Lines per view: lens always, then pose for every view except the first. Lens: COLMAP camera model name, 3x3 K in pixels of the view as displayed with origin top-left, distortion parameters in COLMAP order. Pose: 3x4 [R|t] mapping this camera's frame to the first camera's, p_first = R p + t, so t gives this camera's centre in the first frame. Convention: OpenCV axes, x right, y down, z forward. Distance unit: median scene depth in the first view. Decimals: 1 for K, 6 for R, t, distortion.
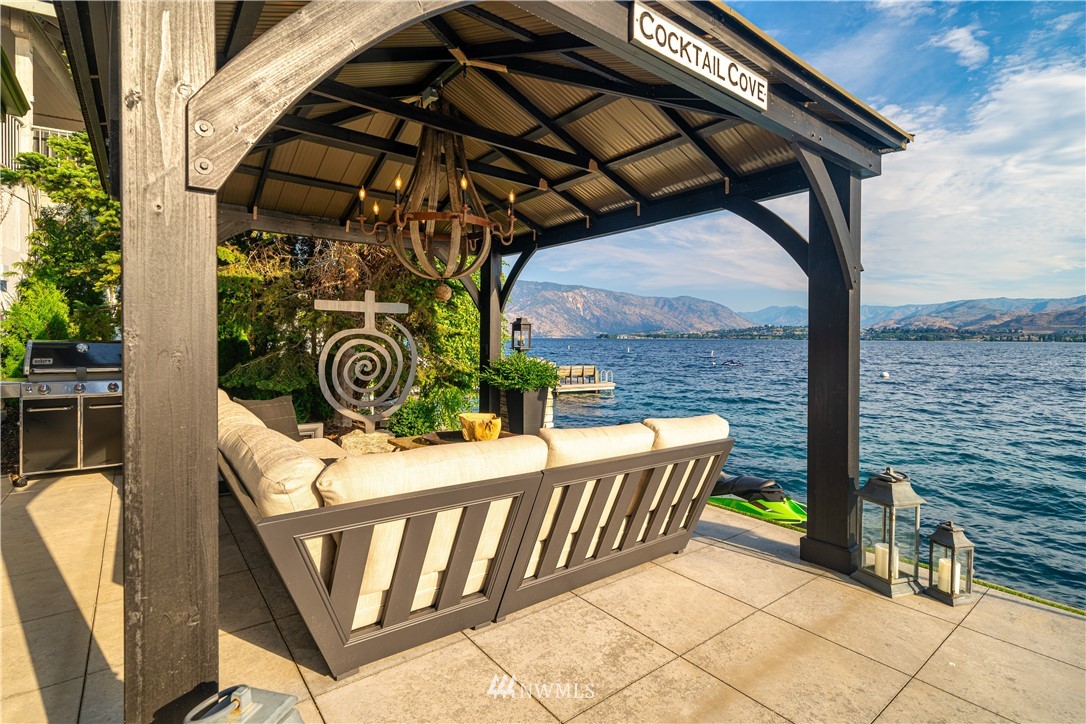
lens RADIAL K [[518.2, 0, 541.0], [0, 518.2, 342.9], [0, 0, 1]] dist [-0.002866, -0.000261]
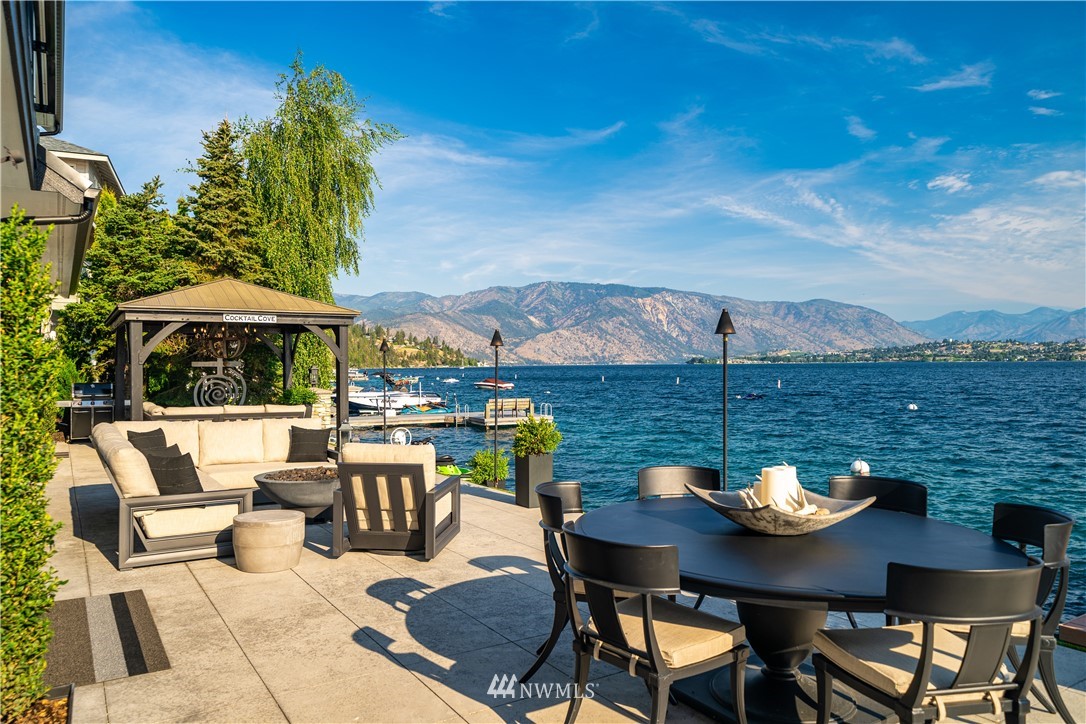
lens RADIAL K [[751.7, 0, 537.2], [0, 751.7, 361.6], [0, 0, 1]] dist [0.008130, -0.003473]
pose [[0.995084, -0.016912, -0.097581, 1.177601], [0.015531, 0.999768, -0.014903, -0.014856], [0.097811, 0.013315, 0.995116, -1.789923]]
